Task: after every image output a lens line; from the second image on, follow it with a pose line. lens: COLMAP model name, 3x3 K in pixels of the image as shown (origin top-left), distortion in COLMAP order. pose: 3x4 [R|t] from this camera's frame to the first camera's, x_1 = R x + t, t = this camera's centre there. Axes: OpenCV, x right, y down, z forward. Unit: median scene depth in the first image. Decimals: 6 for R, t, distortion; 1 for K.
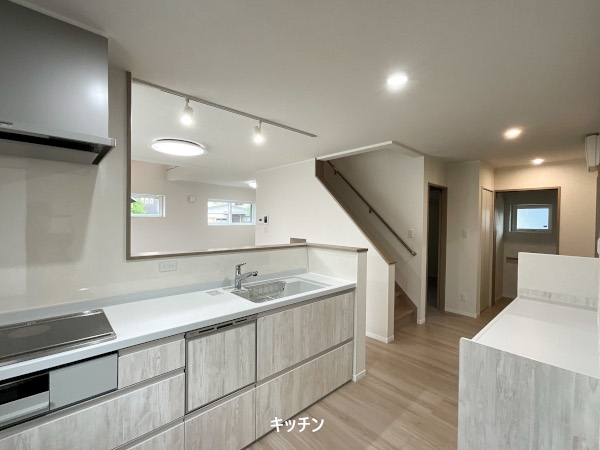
lens RADIAL K [[269.7, 0, 300.2], [0, 269.7, 226.1], [0, 0, 1]] dist [0.000516, -0.000078]
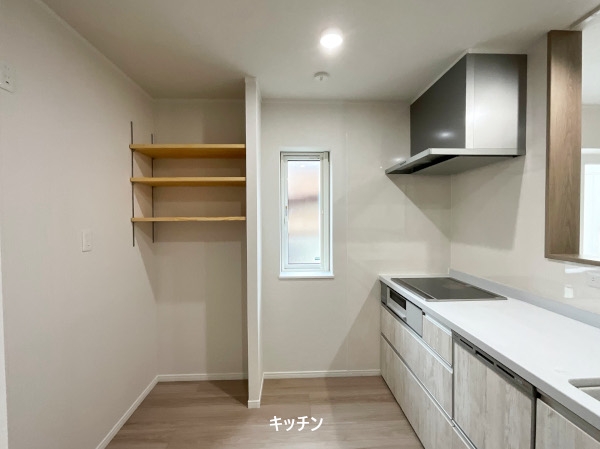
lens RADIAL K [[269.7, 0, 299.9], [0, 269.7, 222.5], [0, 0, 1]] dist [0.000516, -0.000078]
pose [[-0.644639, 0.016373, -0.764312, 0.597213], [-0.003166, 0.999705, 0.024086, 0.001211], [0.764480, 0.017946, -0.644397, 1.137856]]
